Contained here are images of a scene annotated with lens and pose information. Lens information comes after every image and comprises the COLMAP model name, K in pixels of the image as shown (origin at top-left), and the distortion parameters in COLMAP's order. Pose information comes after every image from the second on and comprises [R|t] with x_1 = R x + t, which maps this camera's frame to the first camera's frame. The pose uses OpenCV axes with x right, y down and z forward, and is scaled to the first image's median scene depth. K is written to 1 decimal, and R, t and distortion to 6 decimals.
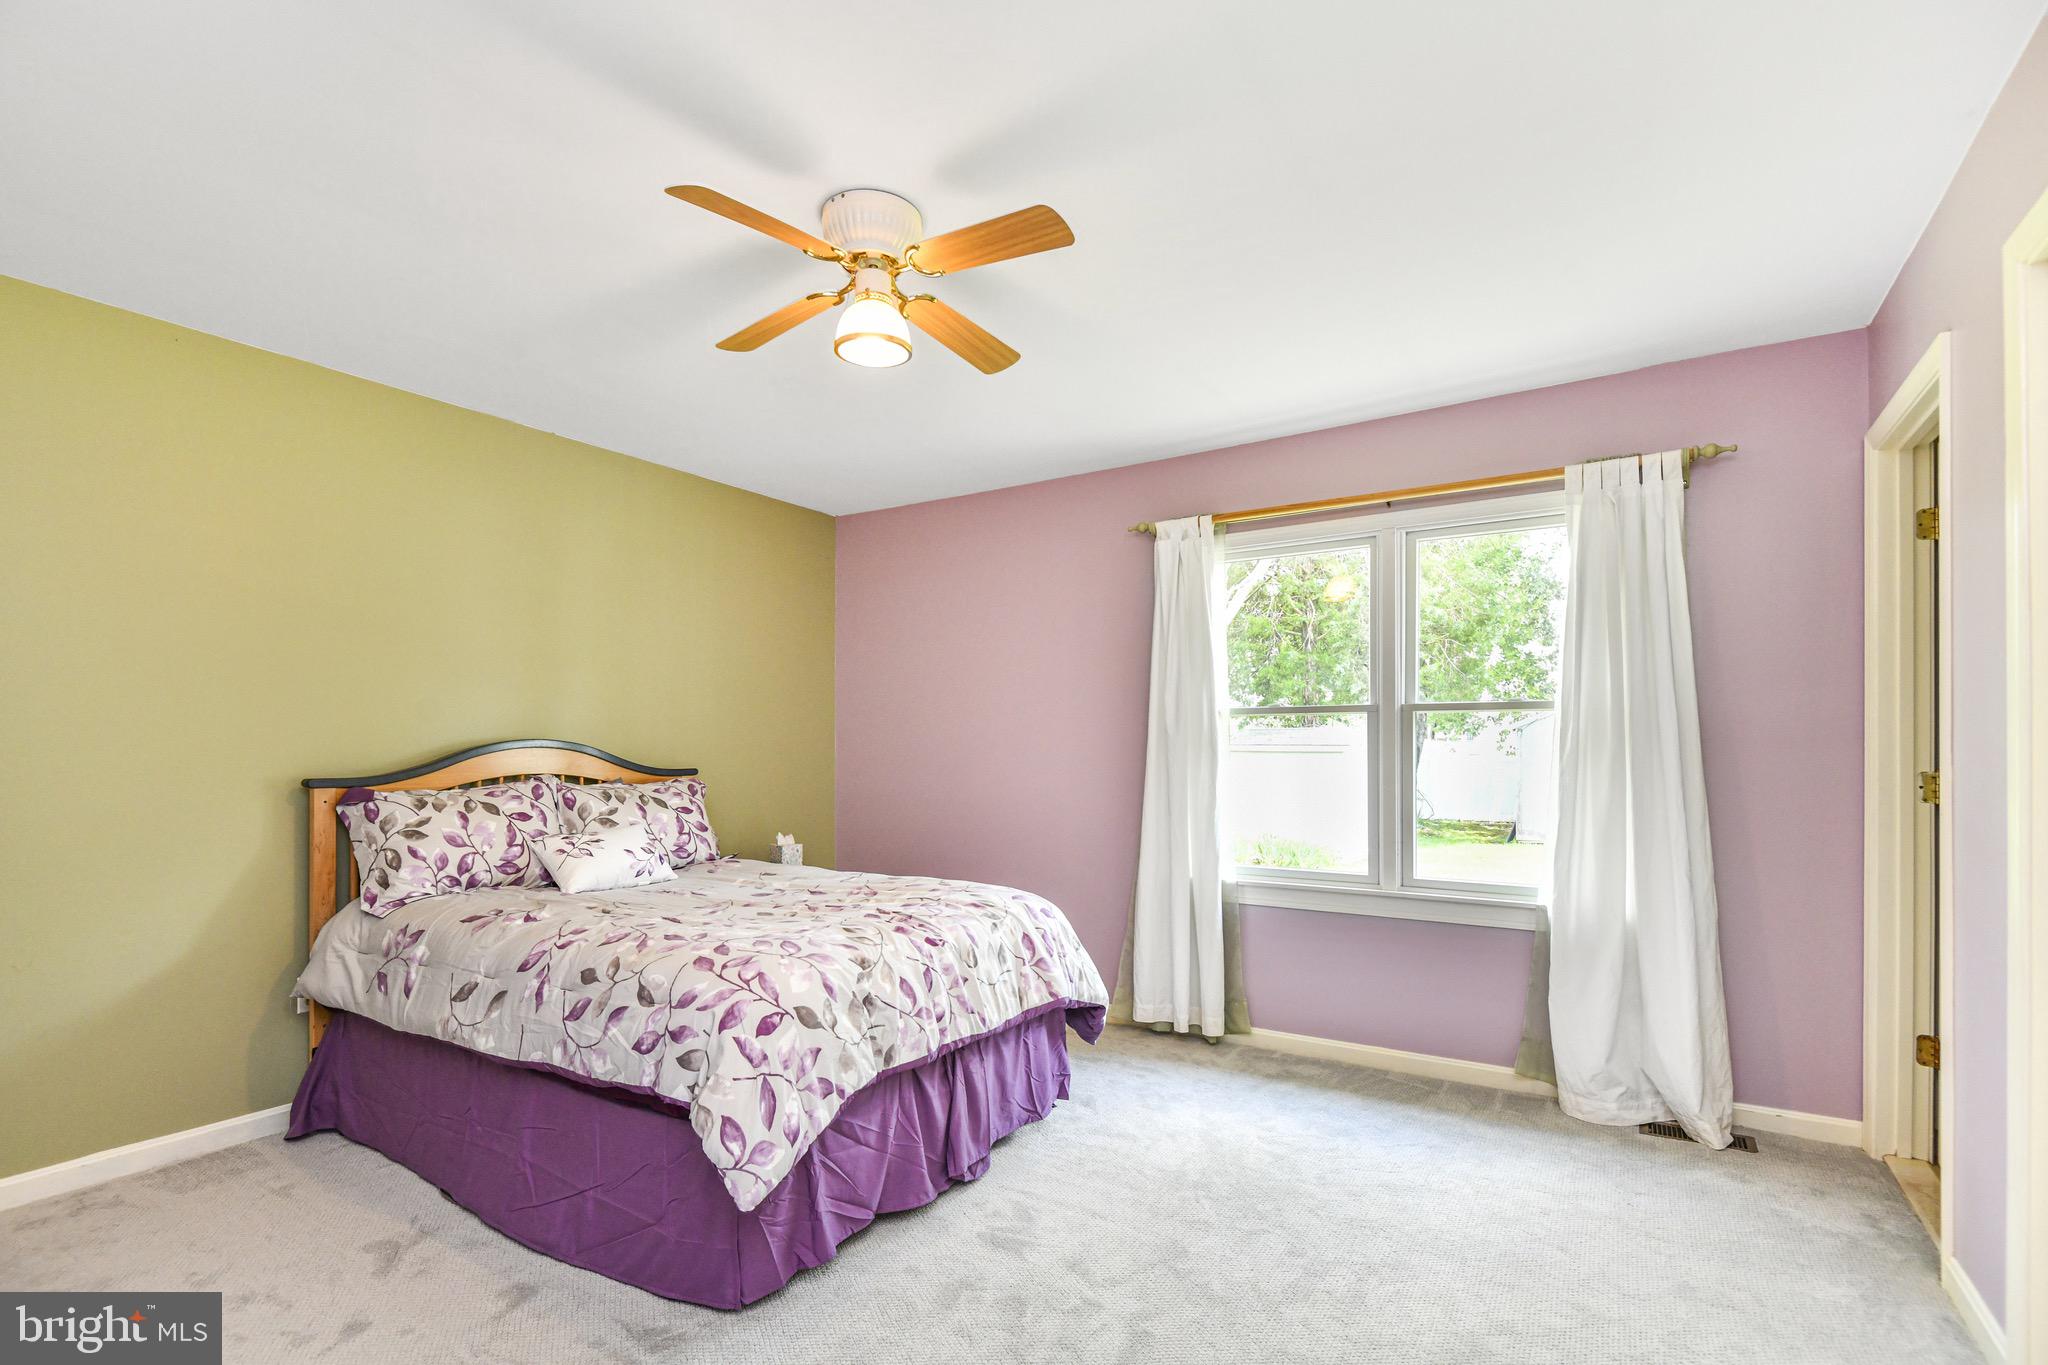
lens RADIAL K [[981.5, 0, 1007.1], [0, 981.5, 728.9], [0, 0, 1]] dist [0.015365, -0.001118]
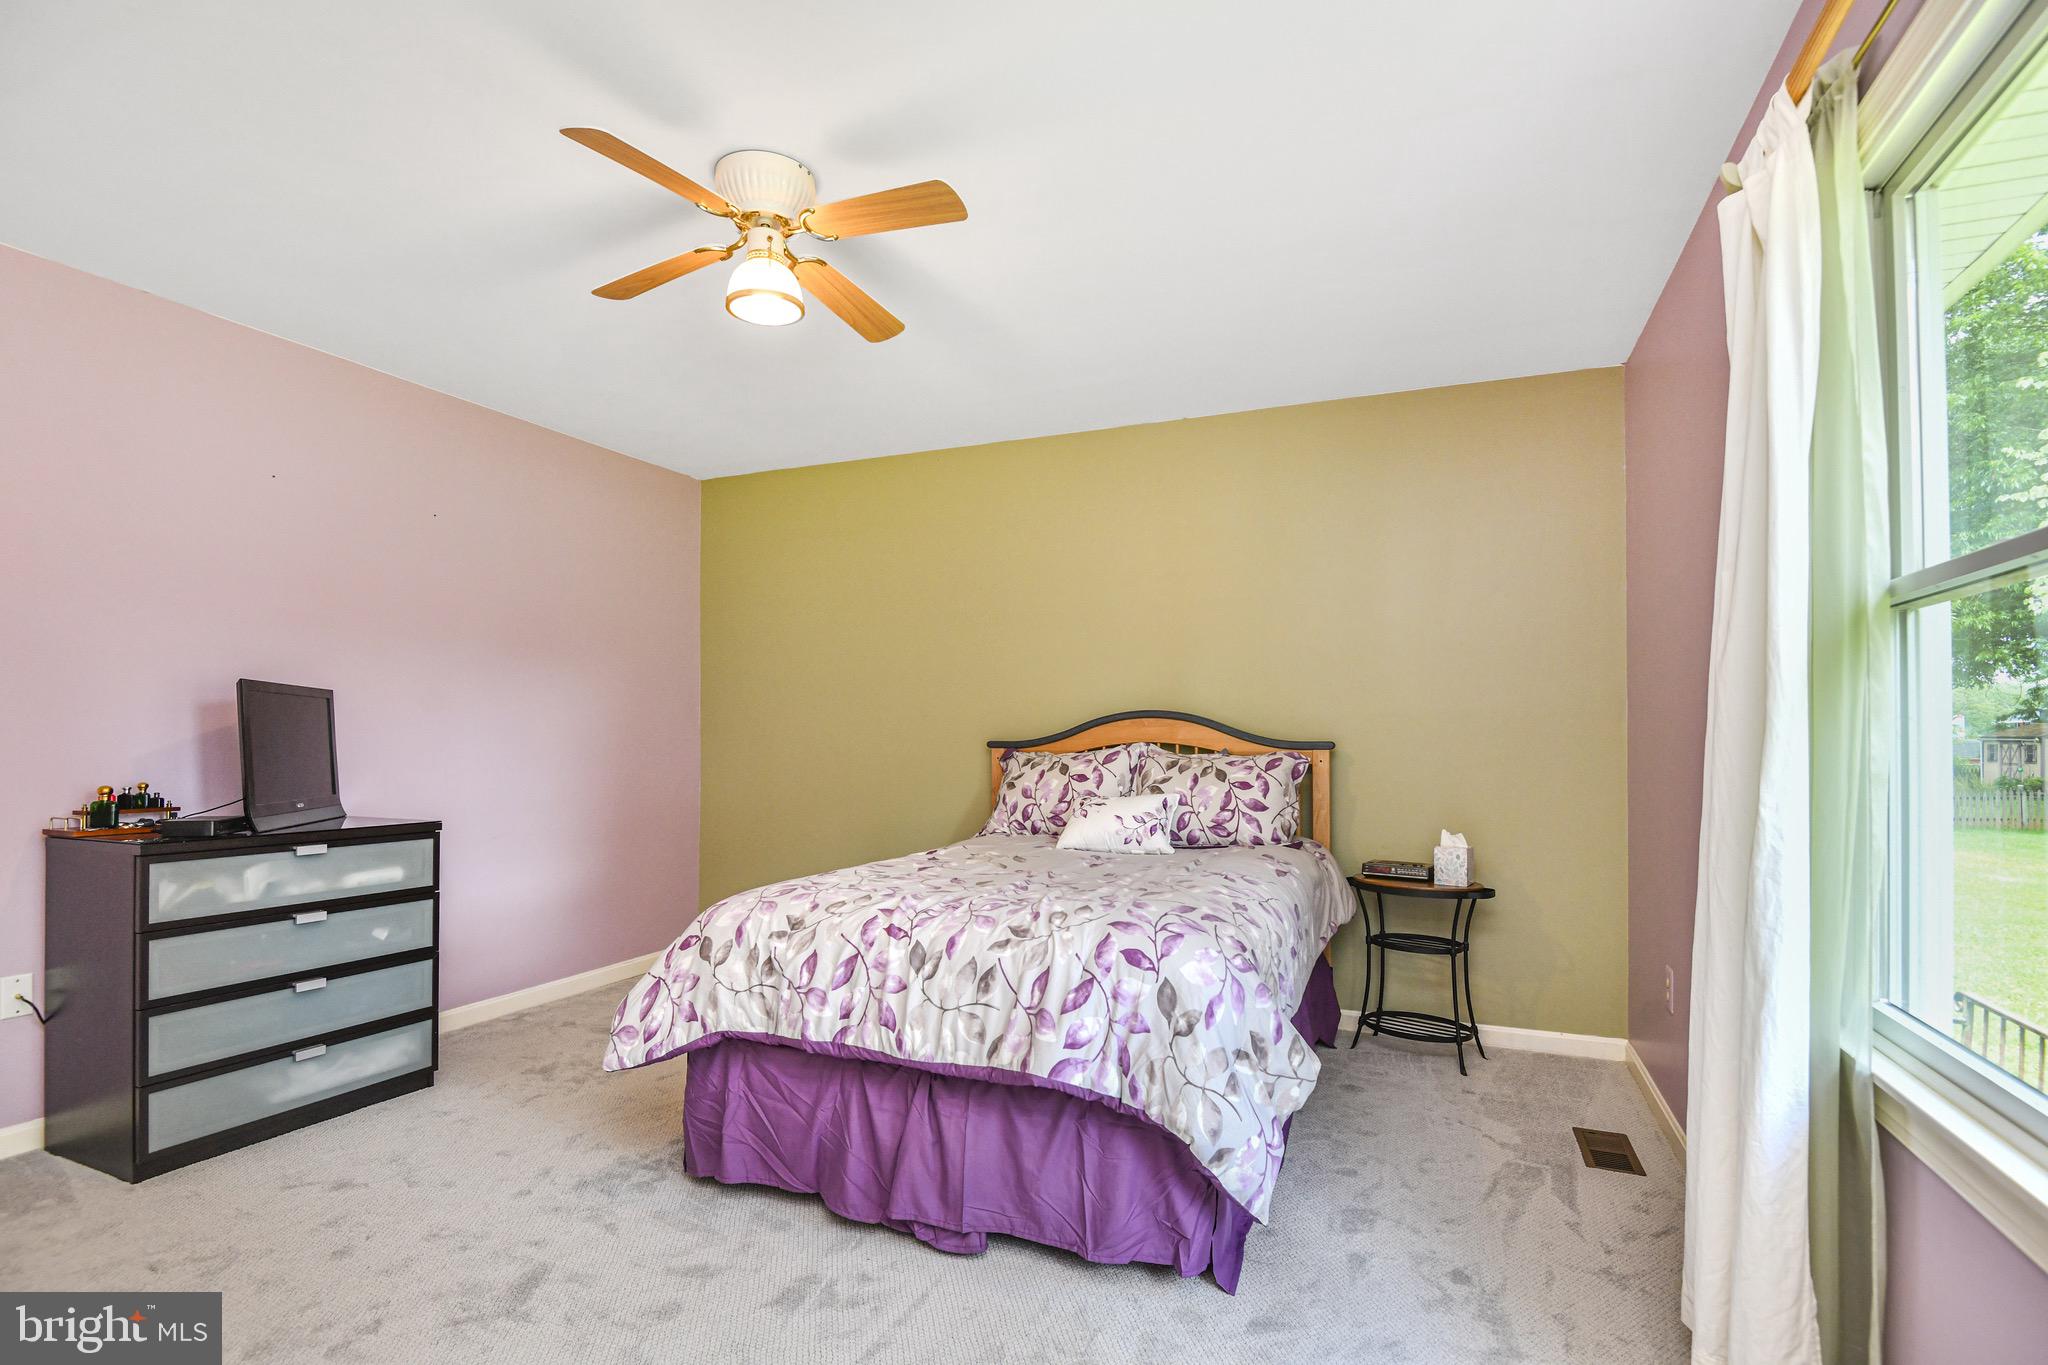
lens RADIAL K [[981.5, 0, 1007.1], [0, 981.5, 728.9], [0, 0, 1]] dist [0.015365, -0.001118]
pose [[0.146933, -0.004261, -0.989137, 0.650761], [0.018032, 0.999836, -0.001629, 0.035873], [0.988982, -0.017597, 0.146986, 0.807038]]
